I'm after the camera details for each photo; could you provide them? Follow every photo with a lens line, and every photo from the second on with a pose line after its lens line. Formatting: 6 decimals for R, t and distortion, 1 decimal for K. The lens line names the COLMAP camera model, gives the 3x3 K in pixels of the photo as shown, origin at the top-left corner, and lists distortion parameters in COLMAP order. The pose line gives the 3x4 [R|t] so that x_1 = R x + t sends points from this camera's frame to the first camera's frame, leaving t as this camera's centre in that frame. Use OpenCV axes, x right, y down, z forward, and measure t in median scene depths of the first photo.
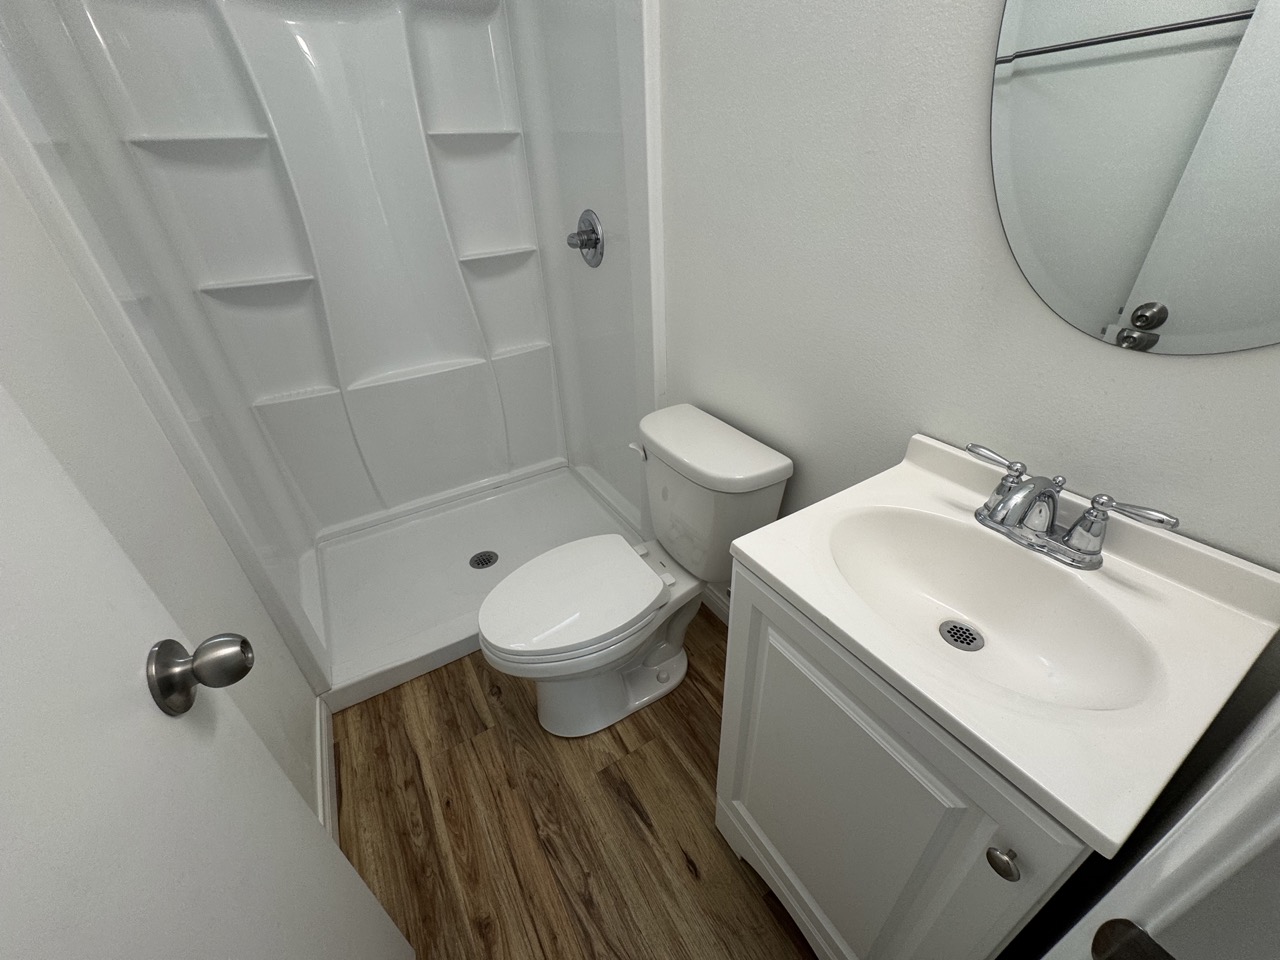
lens RADIAL K [[510.8, 0, 627.7], [0, 510.8, 475.4], [0, 0, 1]] dist [-0.003525, 0.000755]
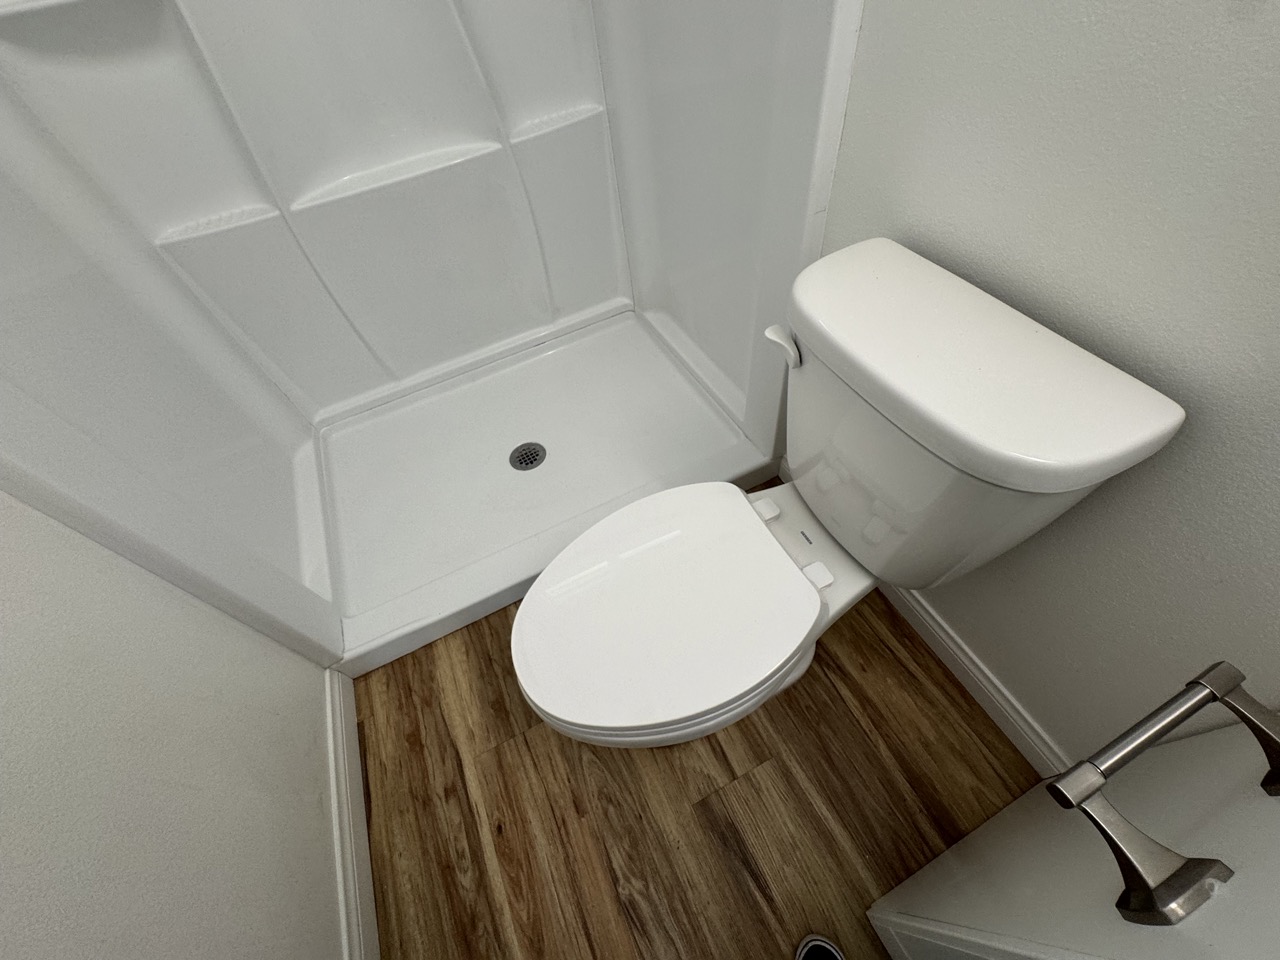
lens RADIAL K [[510.8, 0, 632.2], [0, 510.8, 482.5], [0, 0, 1]] dist [-0.003525, 0.000755]
pose [[0.994950, 0.021817, -0.097972, -0.069469], [0.016650, 0.926692, 0.375453, -0.101769], [0.098981, -0.375188, 0.921649, 0.396535]]
